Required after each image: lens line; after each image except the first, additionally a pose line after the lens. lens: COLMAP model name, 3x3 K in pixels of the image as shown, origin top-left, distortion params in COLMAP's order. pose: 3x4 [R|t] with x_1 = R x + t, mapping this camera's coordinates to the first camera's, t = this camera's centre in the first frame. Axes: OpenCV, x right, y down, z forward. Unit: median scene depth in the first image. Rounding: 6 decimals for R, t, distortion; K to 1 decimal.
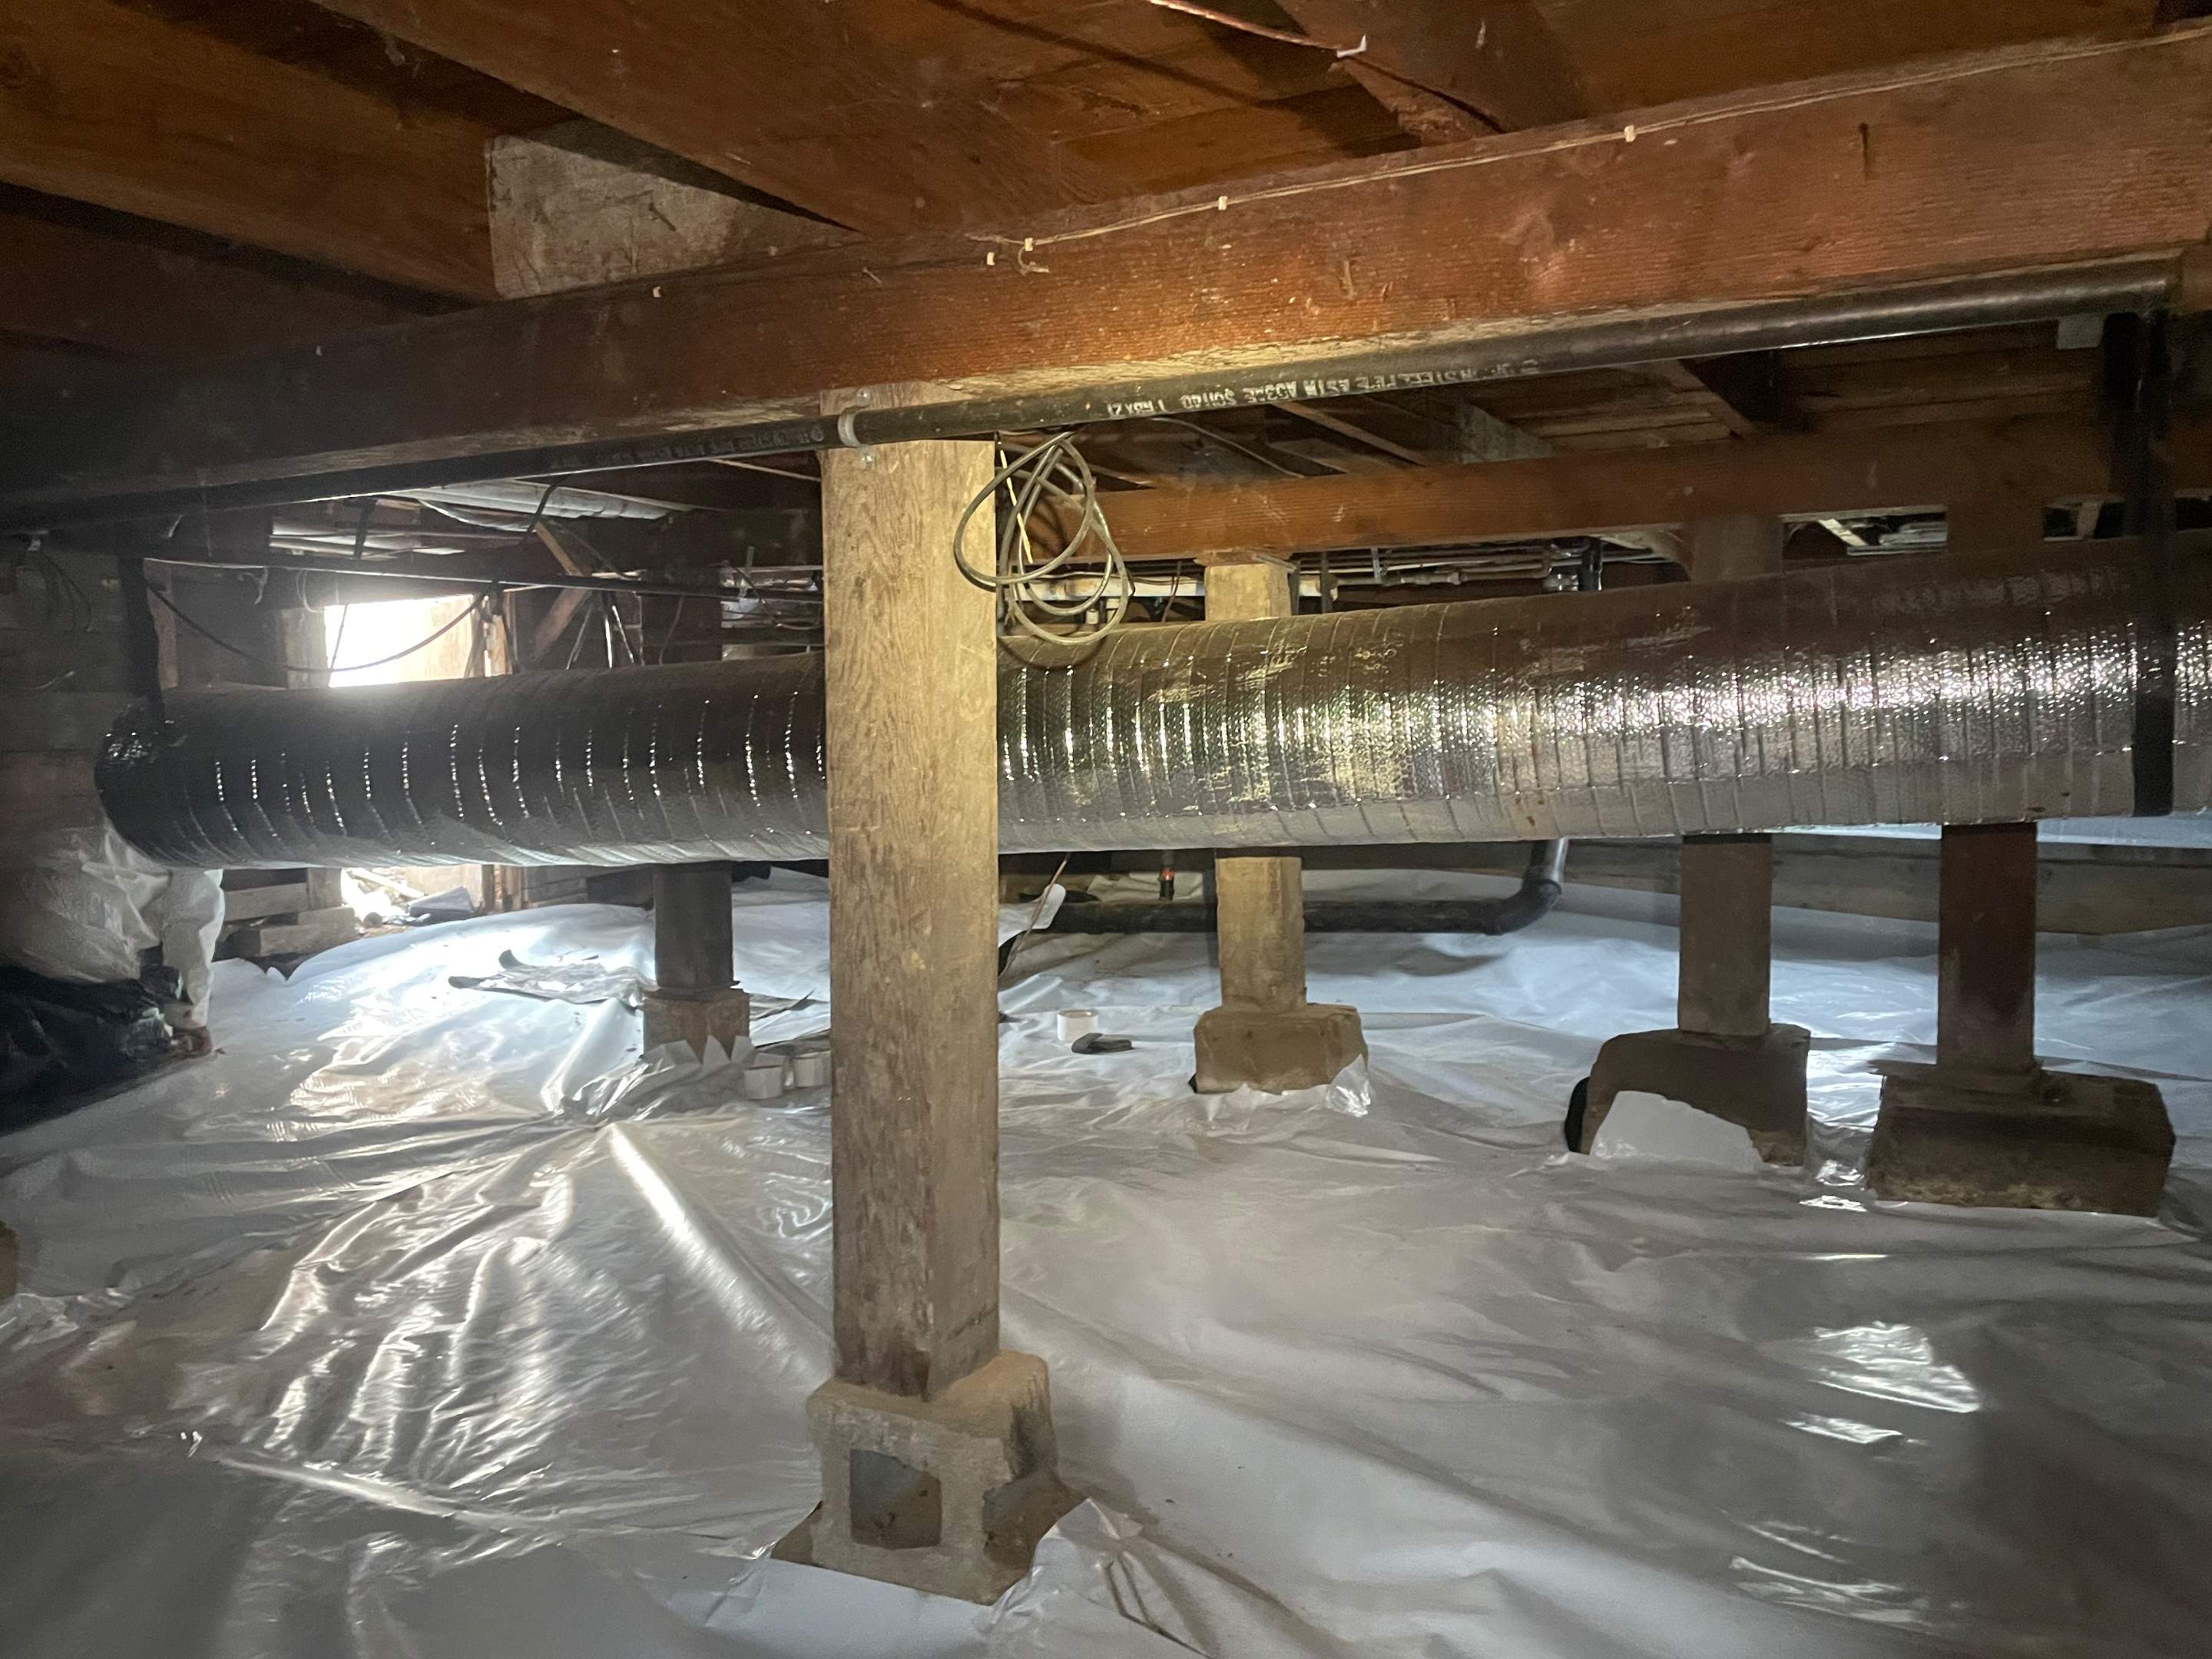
lens RADIAL K [[1719.6, 0, 1101.2], [0, 1719.6, 813.9], [0, 0, 1]] dist [0.043089, -0.058016]
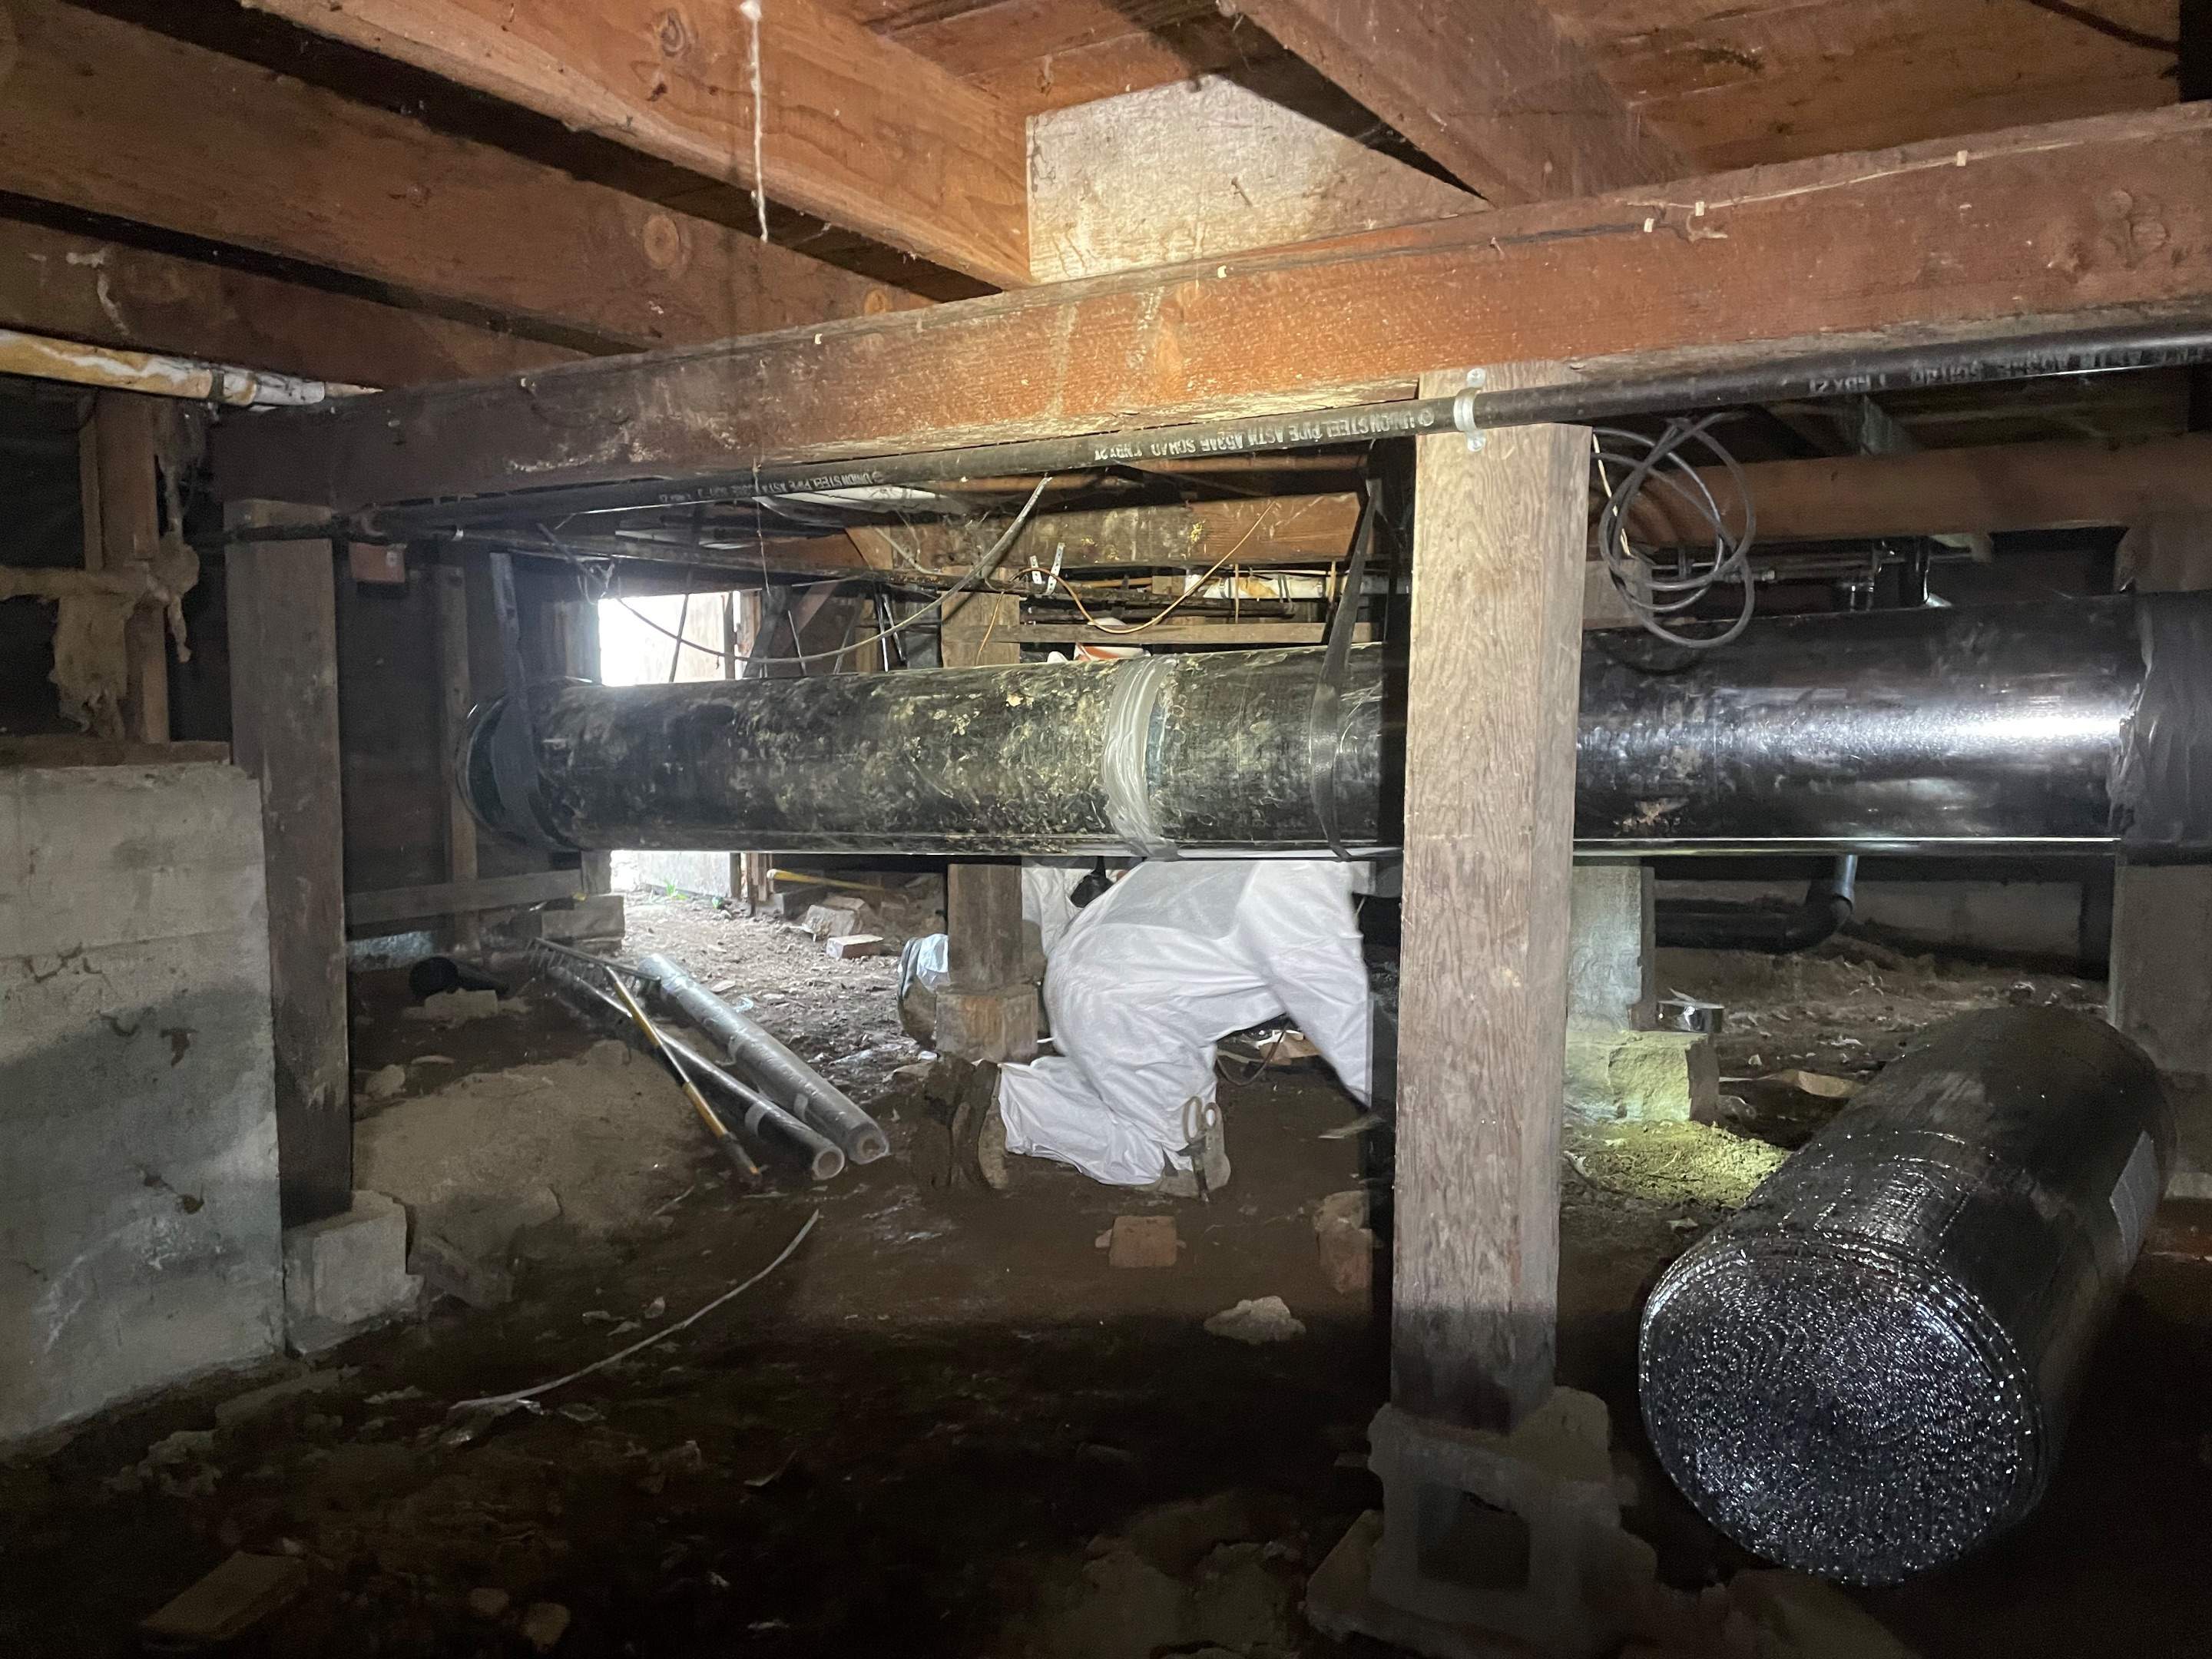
lens RADIAL K [[1719.6, 0, 1100.5], [0, 1719.6, 852.6], [0, 0, 1]] dist [0.043089, -0.058016]
pose [[0.995208, 0.020874, -0.095531, -0.238518], [-0.018668, 0.999539, 0.023935, -0.001804], [0.095986, -0.022037, 0.995139, 0.036304]]
